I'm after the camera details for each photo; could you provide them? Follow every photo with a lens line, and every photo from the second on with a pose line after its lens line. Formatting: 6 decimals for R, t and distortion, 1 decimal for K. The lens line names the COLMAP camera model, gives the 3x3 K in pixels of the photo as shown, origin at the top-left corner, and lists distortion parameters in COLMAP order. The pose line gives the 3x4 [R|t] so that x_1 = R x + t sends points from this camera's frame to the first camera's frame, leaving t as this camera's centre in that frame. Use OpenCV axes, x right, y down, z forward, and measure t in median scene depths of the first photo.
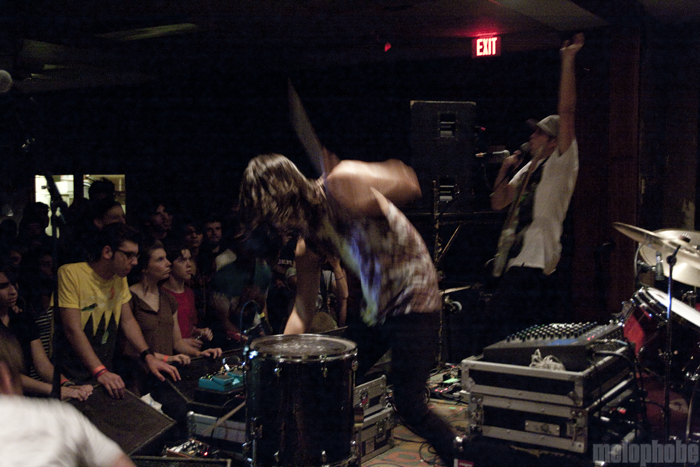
lens RADIAL K [[888.8, 0, 351.1], [0, 888.8, 252.2], [0, 0, 1]] dist [-0.003651, 0.011981]
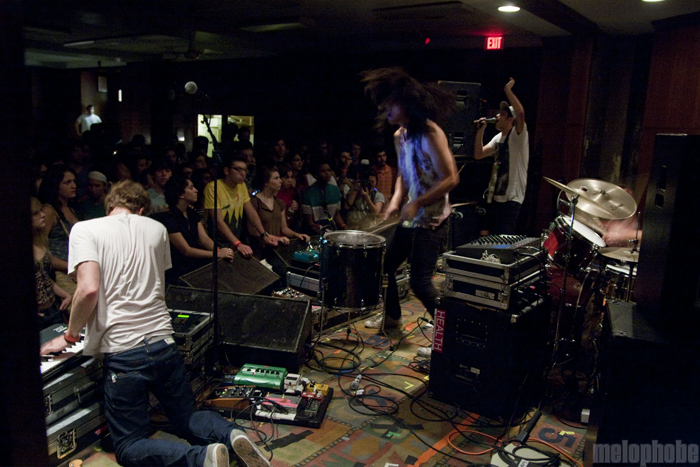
lens RADIAL K [[616.6, 0, 349.4], [0, 616.6, 256.1], [0, 0, 1]] dist [-0.109328, 0.002512]
pose [[0.994534, 0.061481, -0.084389, 0.036563], [-0.048316, 0.987501, 0.150027, -0.036491], [0.092558, -0.145130, 0.985074, -0.164407]]
